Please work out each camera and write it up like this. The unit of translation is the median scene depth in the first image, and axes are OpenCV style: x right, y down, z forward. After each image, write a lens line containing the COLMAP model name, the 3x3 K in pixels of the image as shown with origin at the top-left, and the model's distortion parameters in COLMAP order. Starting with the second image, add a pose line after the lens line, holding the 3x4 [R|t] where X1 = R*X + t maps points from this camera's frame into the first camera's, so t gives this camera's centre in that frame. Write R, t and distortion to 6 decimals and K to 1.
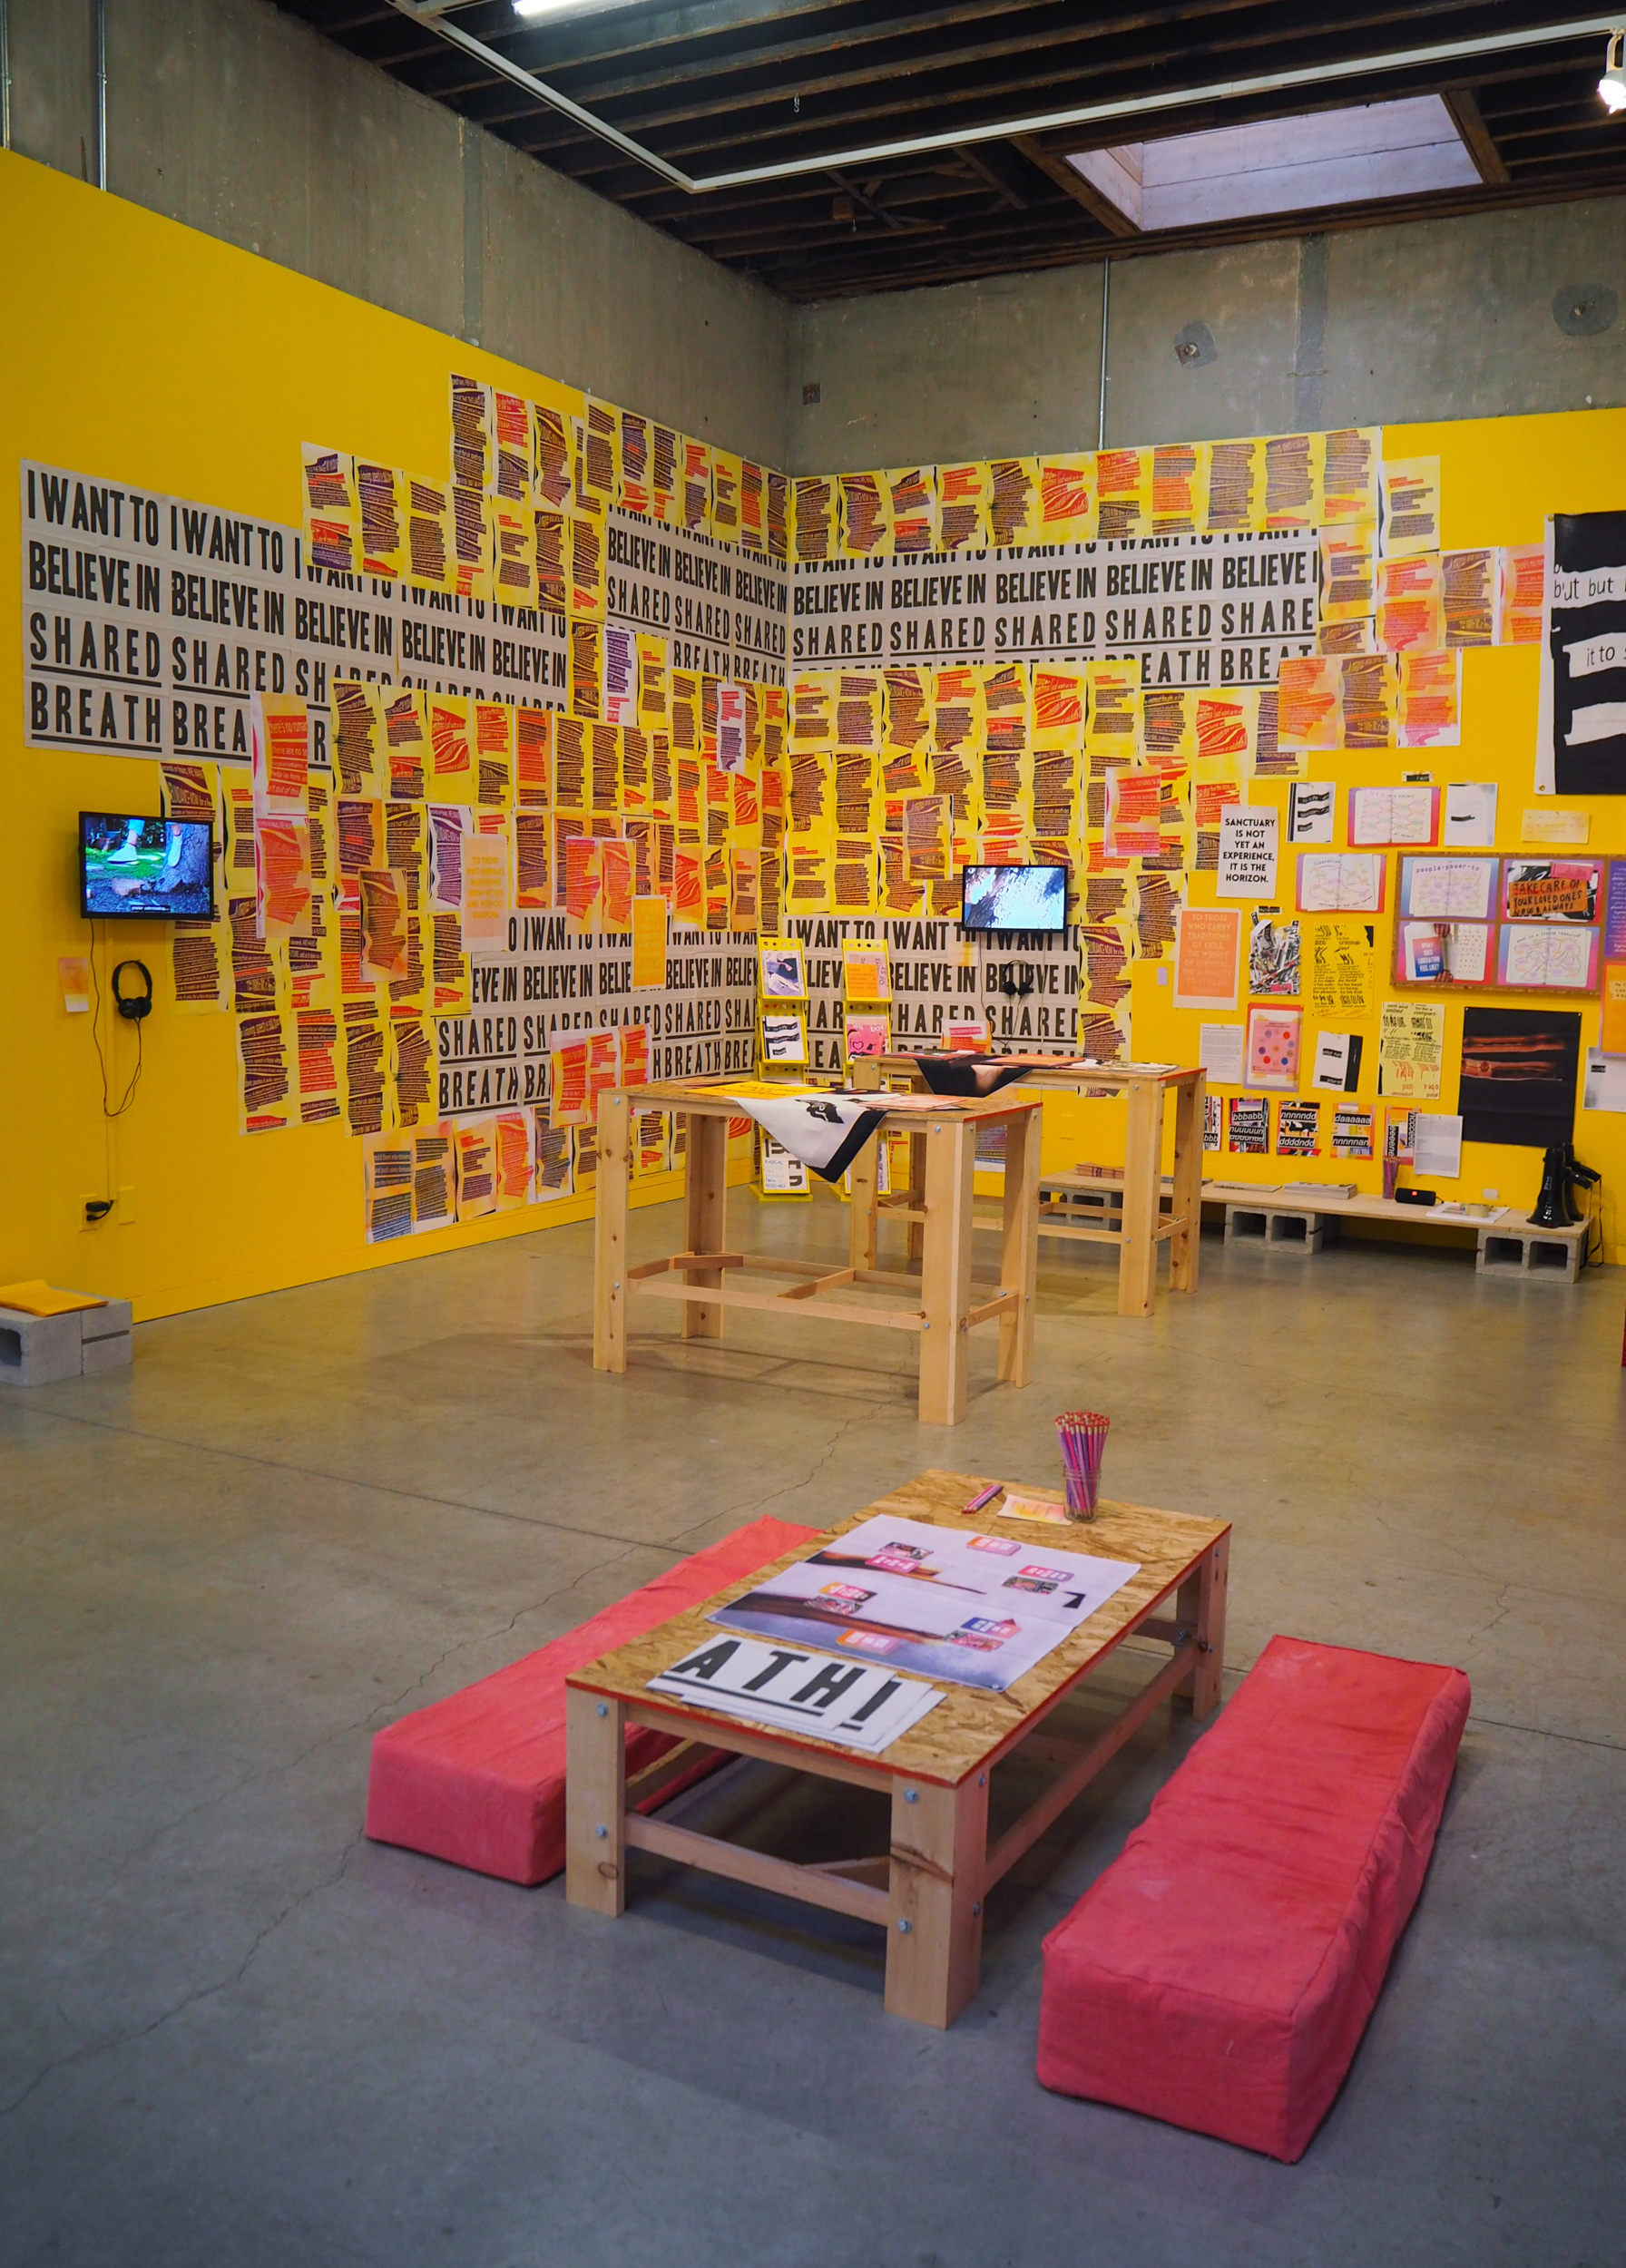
lens RADIAL K [[1884.2, 0, 813.0], [0, 1884.2, 1134.0], [0, 0, 1]] dist [-0.061354, 0.023161]
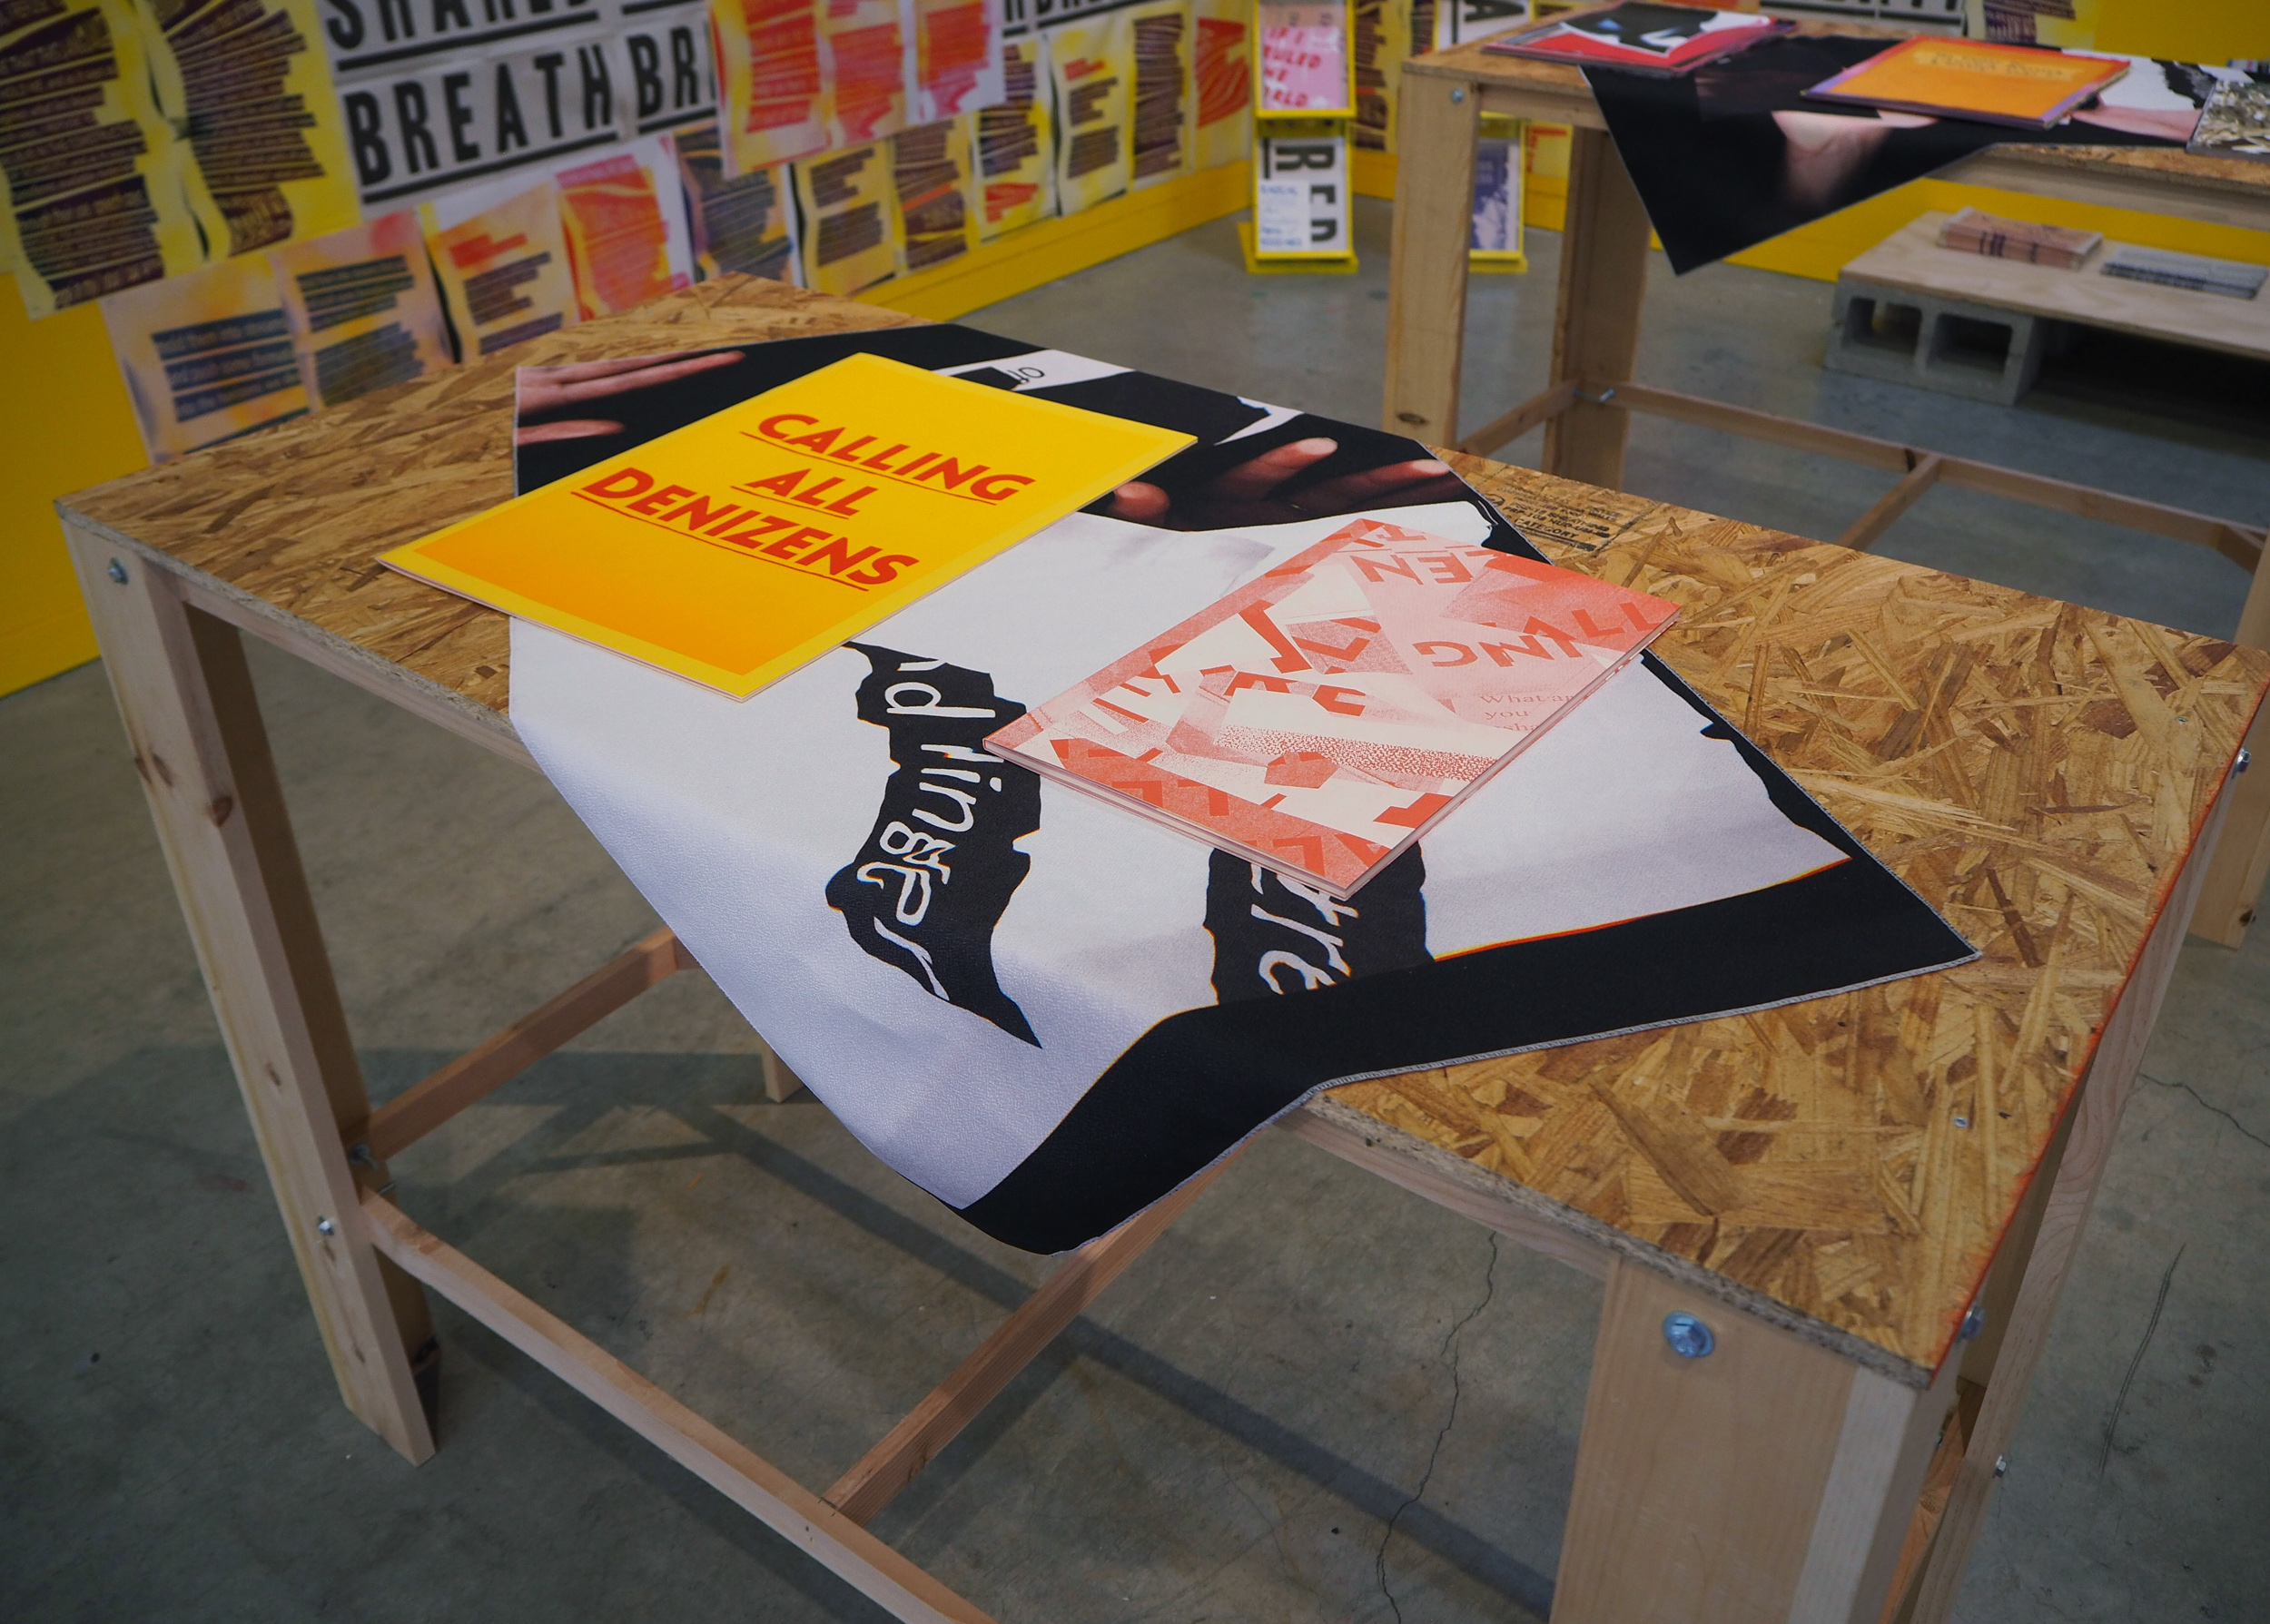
lens RADIAL K [[1892.7, 0, 1127.9], [0, 1892.7, 754.5], [0, 0, 1]] dist [-0.055710, 0.012852]
pose [[0.986221, 0.052793, -0.156784, 0.025447], [0.016140, 0.912488, 0.408785, -0.053316], [0.164644, -0.405683, 0.899063, 0.528070]]
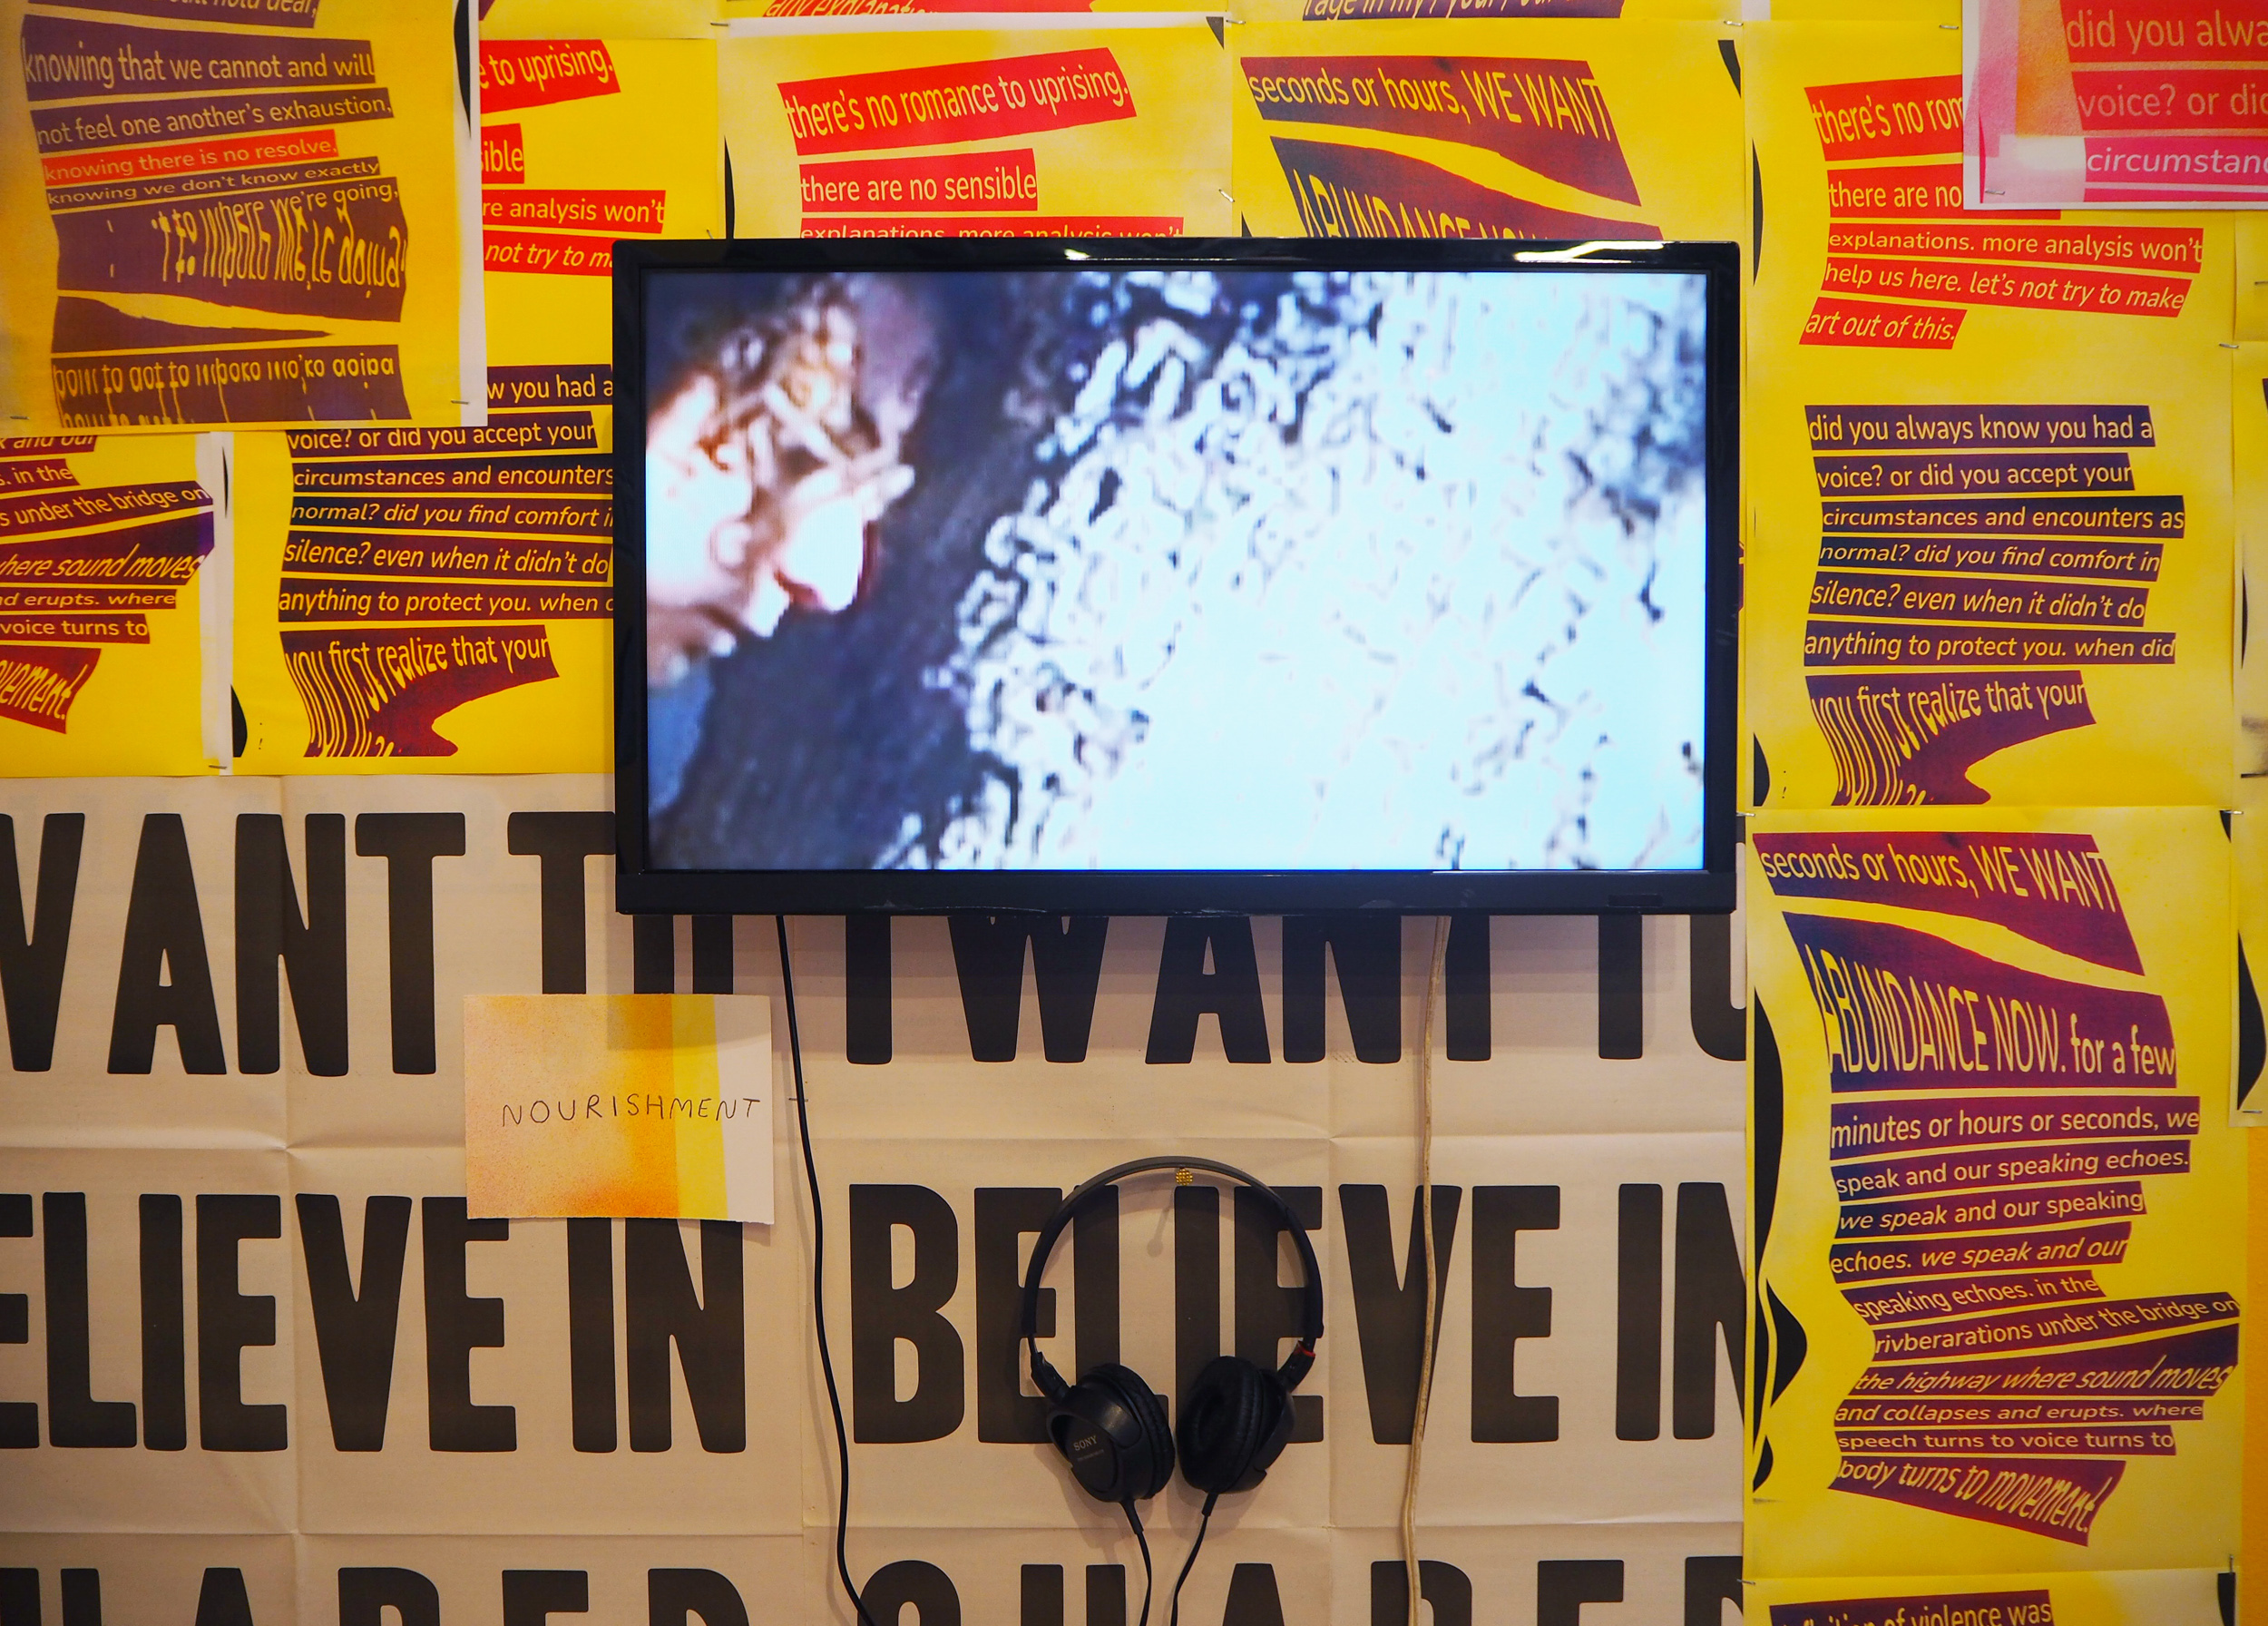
lens RADIAL K [[1884.2, 0, 1133.9], [0, 1884.2, 834.4], [0, 0, 1]] dist [-0.061354, 0.023161]
pose [[0.883925, -0.030569, 0.466628, 0.060232], [0.065306, 0.996152, -0.058450, -0.110035], [-0.463046, 0.082139, 0.882520, 0.951606]]
